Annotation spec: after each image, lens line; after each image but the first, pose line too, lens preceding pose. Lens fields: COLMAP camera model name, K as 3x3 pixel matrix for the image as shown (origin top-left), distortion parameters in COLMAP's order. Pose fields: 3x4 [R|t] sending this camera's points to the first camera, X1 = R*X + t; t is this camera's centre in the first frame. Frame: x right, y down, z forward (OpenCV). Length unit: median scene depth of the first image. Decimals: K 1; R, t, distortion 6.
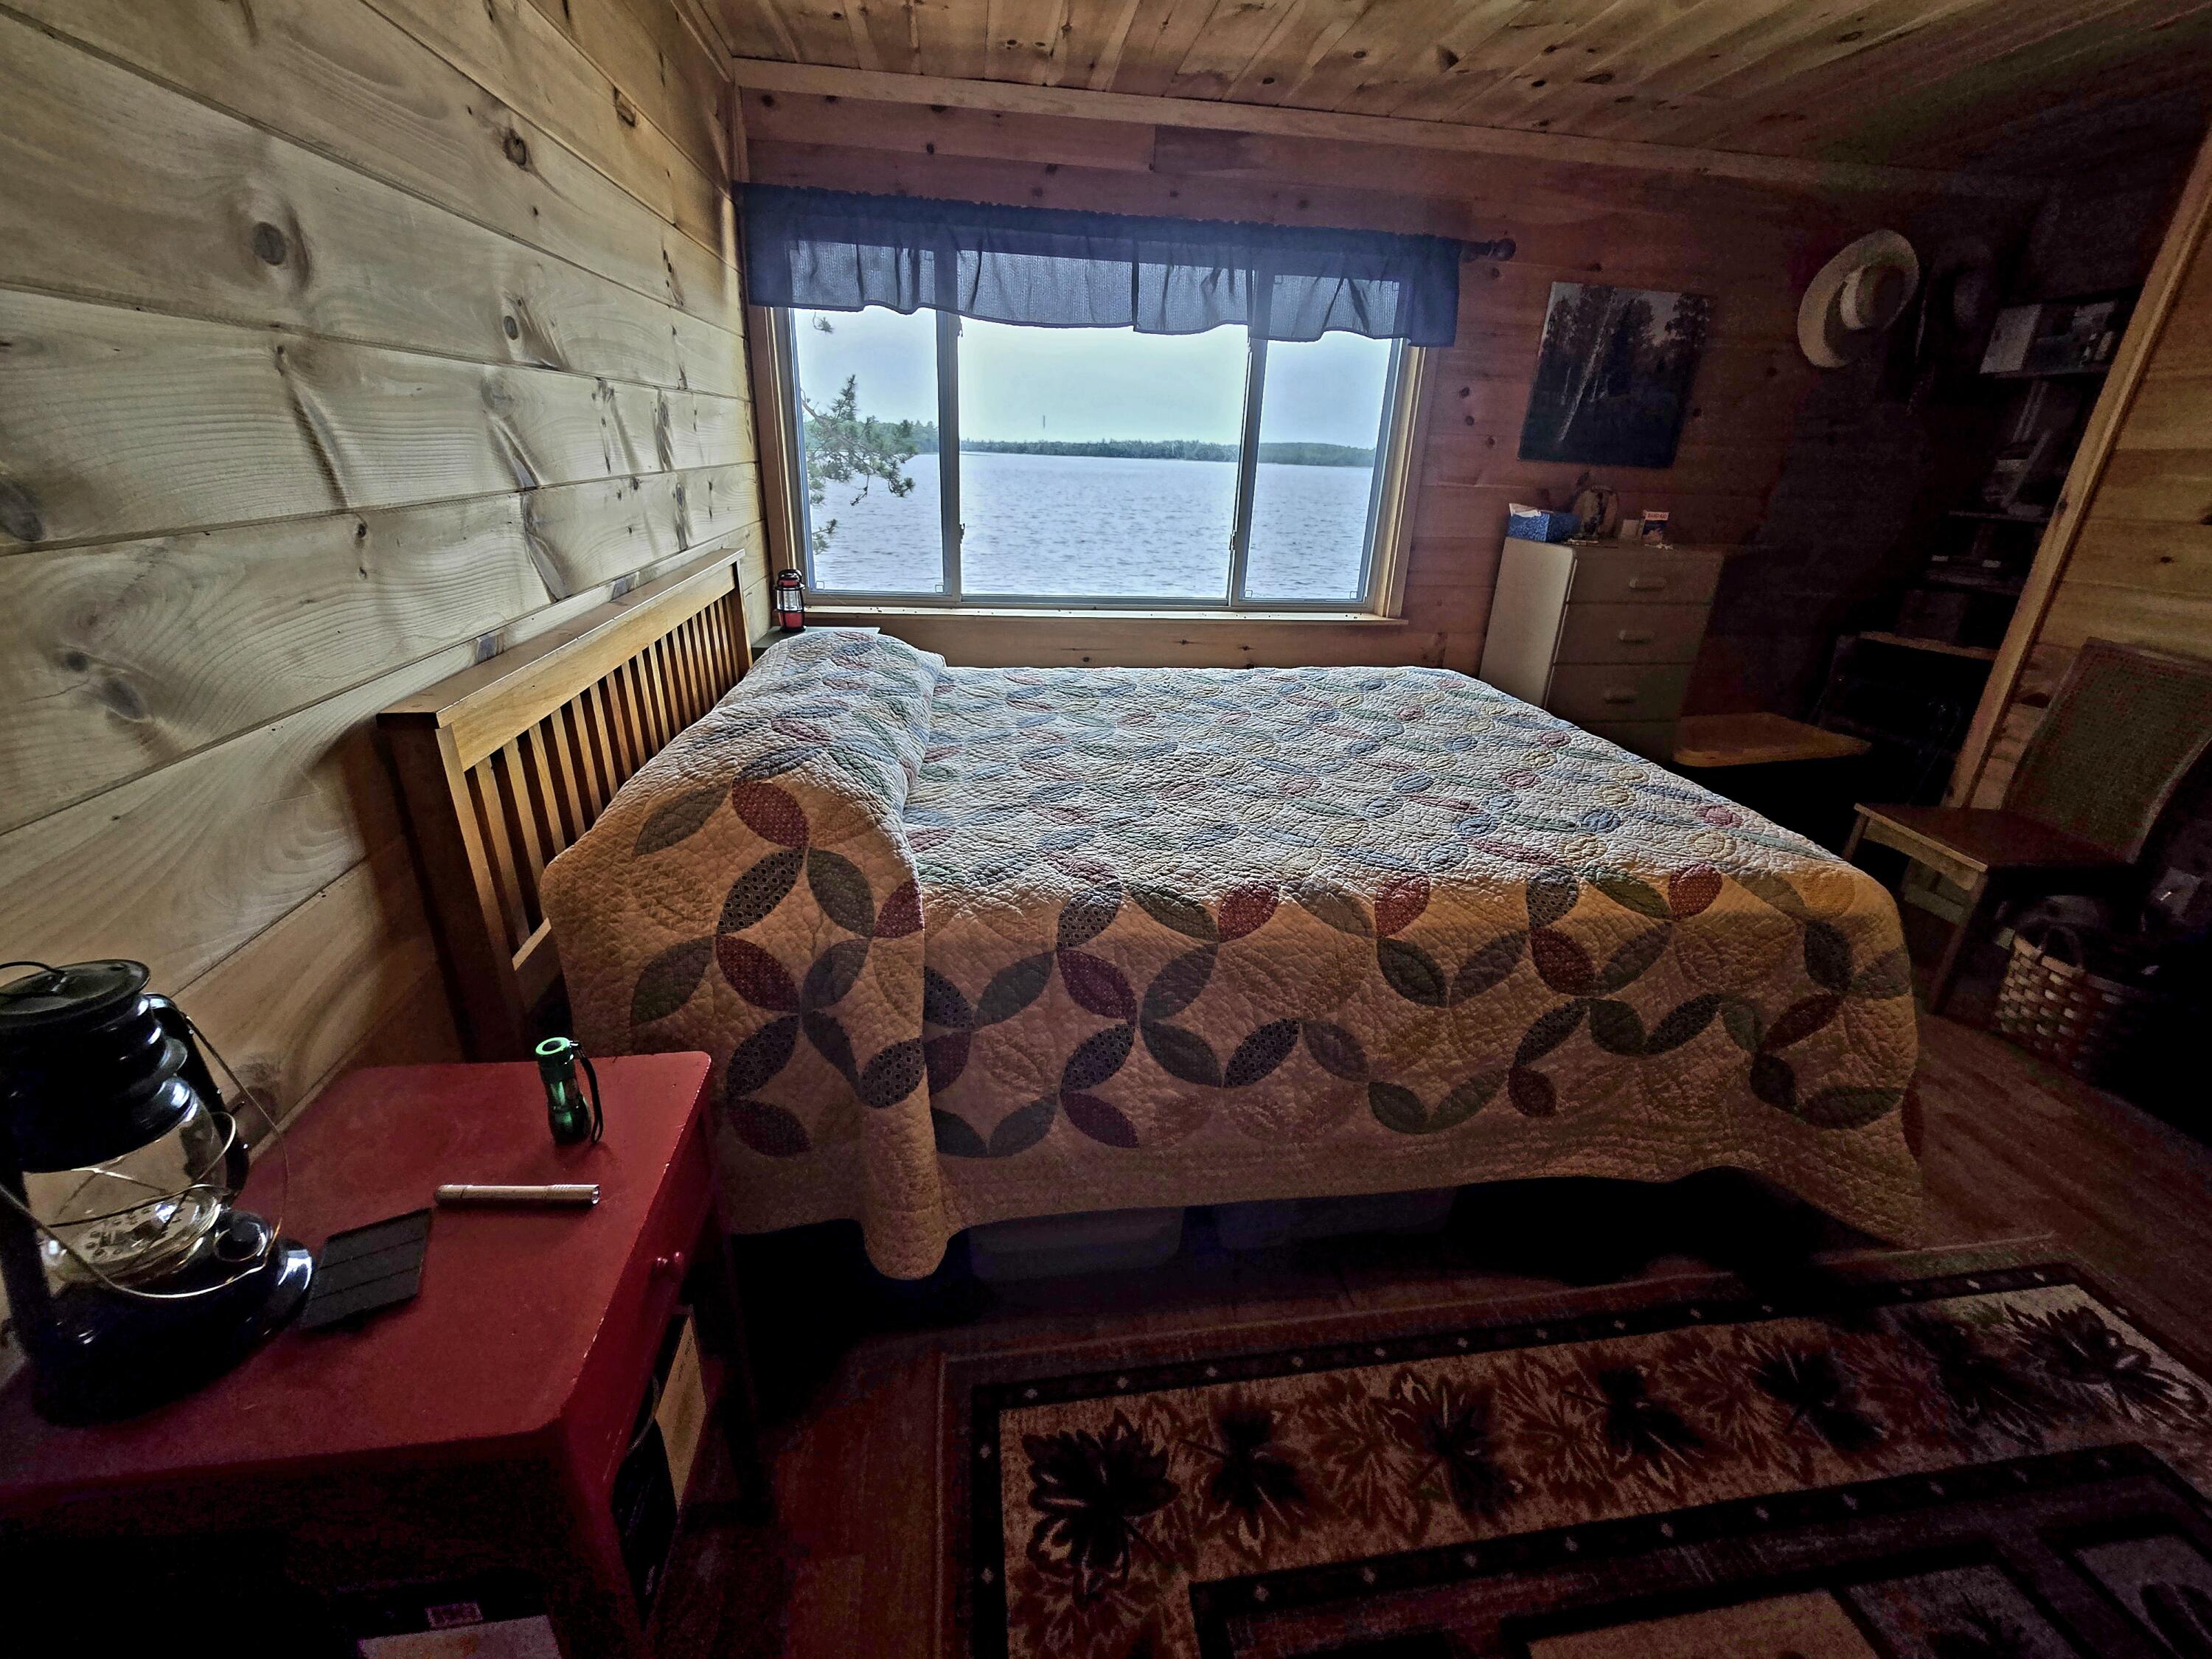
lens RADIAL K [[904.3, 0, 1111.4], [0, 904.3, 818.8], [0, 0, 1]] dist [-0.004681, 0.000703]
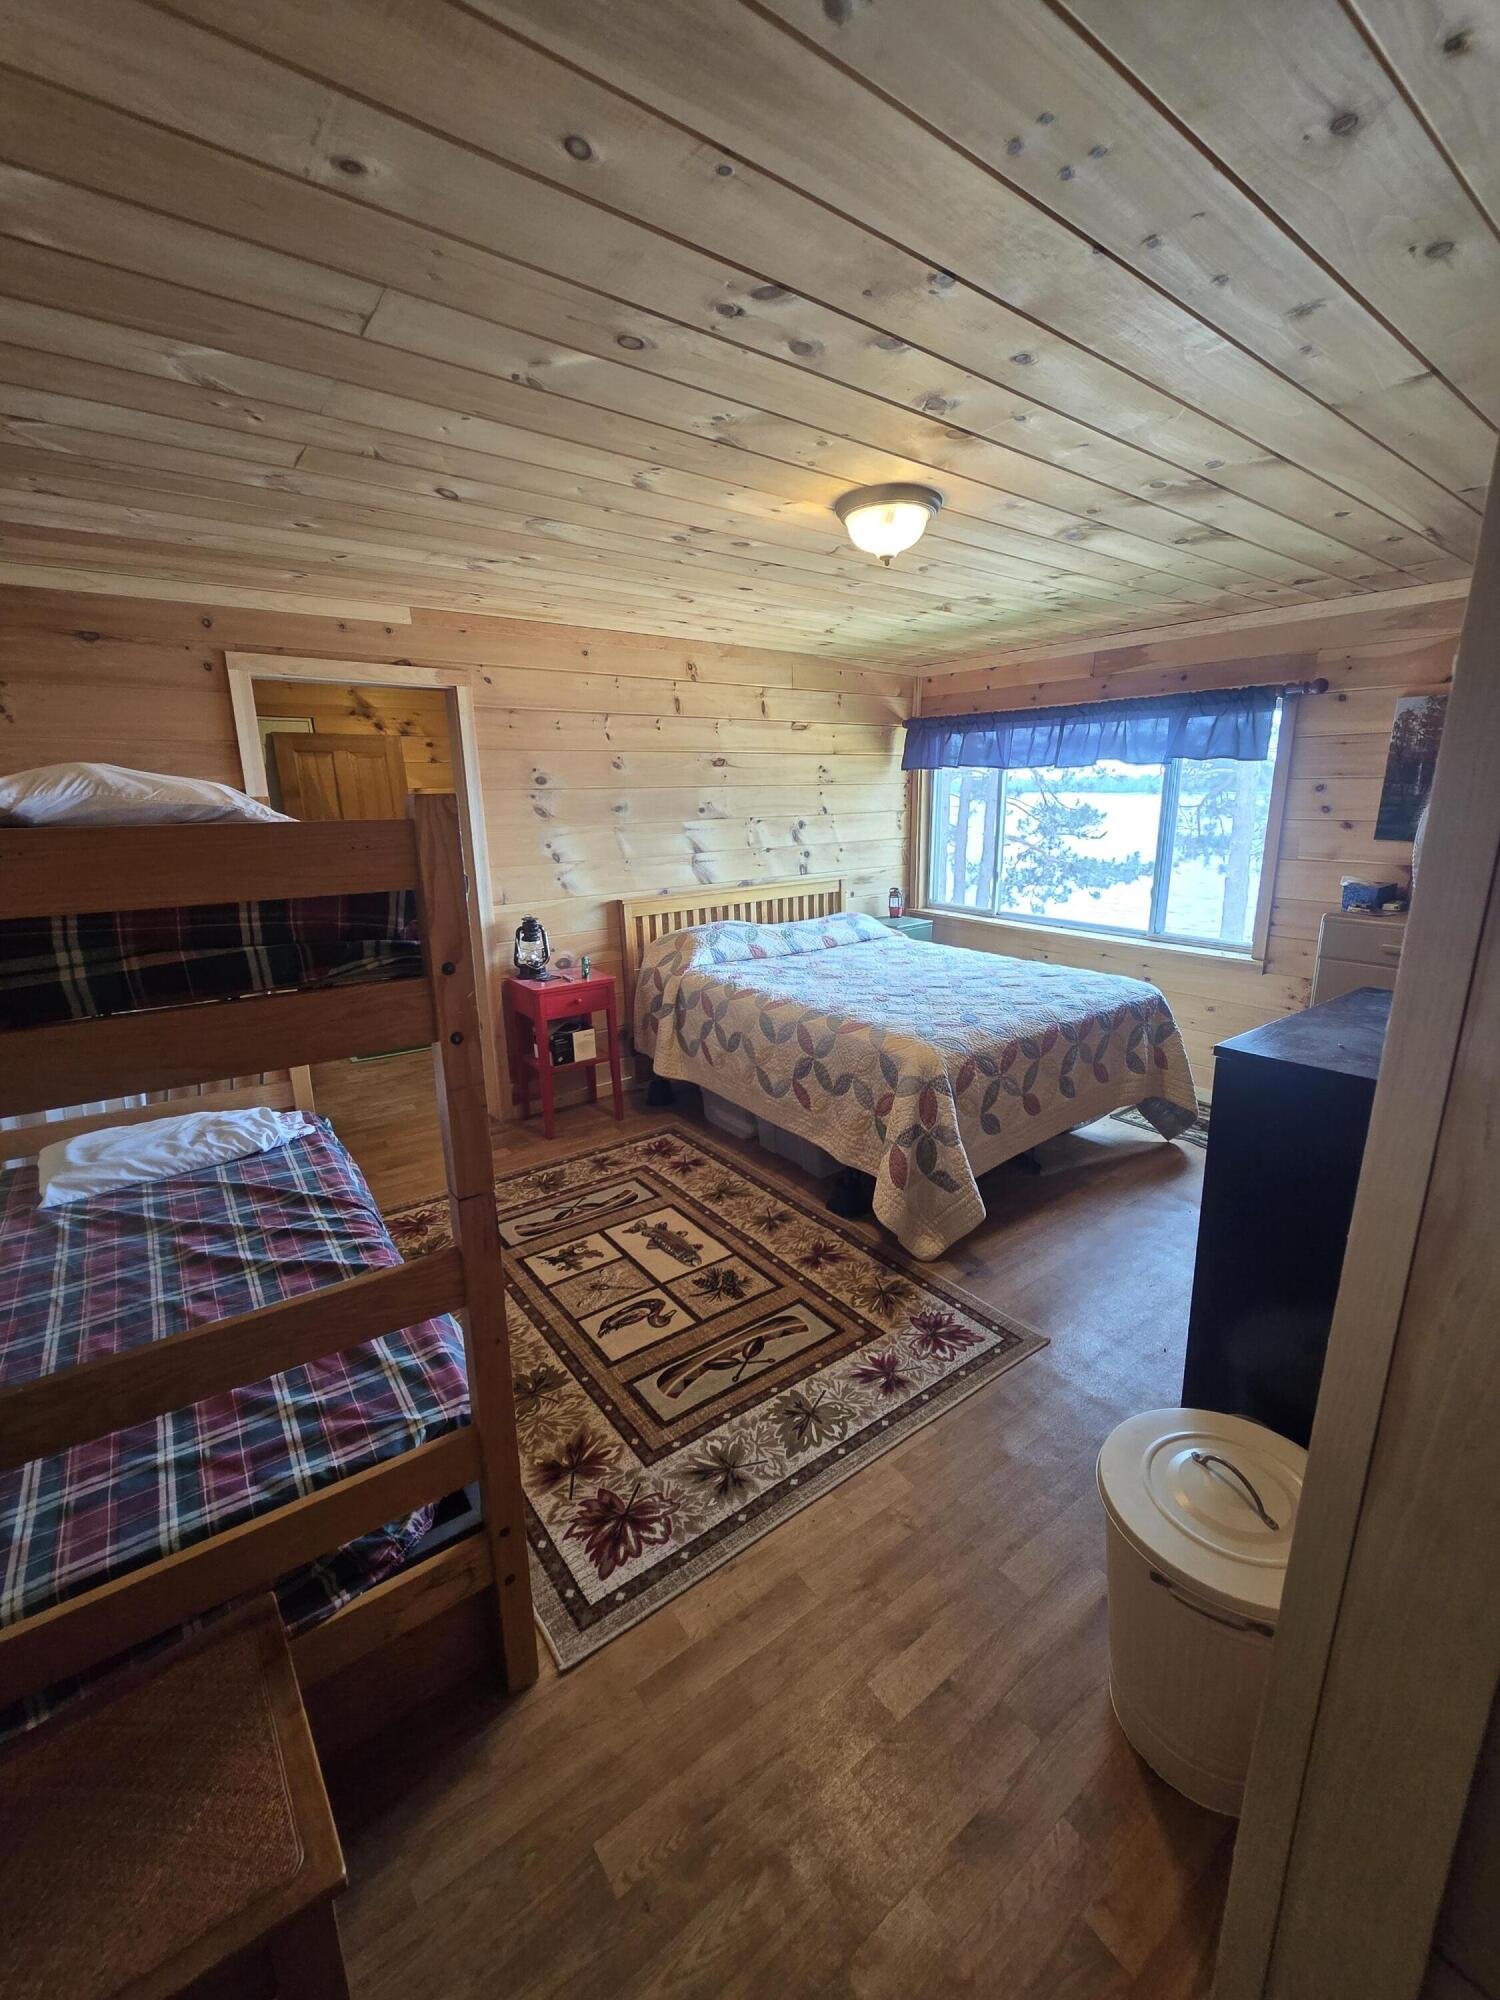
lens RADIAL K [[817.7, 0, 750.8], [0, 817.7, 998.0], [0, 0, 1]] dist [-0.004681, 0.000703]
pose [[0.470795, 0.174285, -0.864857, 2.377168], [-0.303609, 0.952424, 0.026658, 0.030367], [0.828356, 0.250028, 0.501310, -0.330027]]
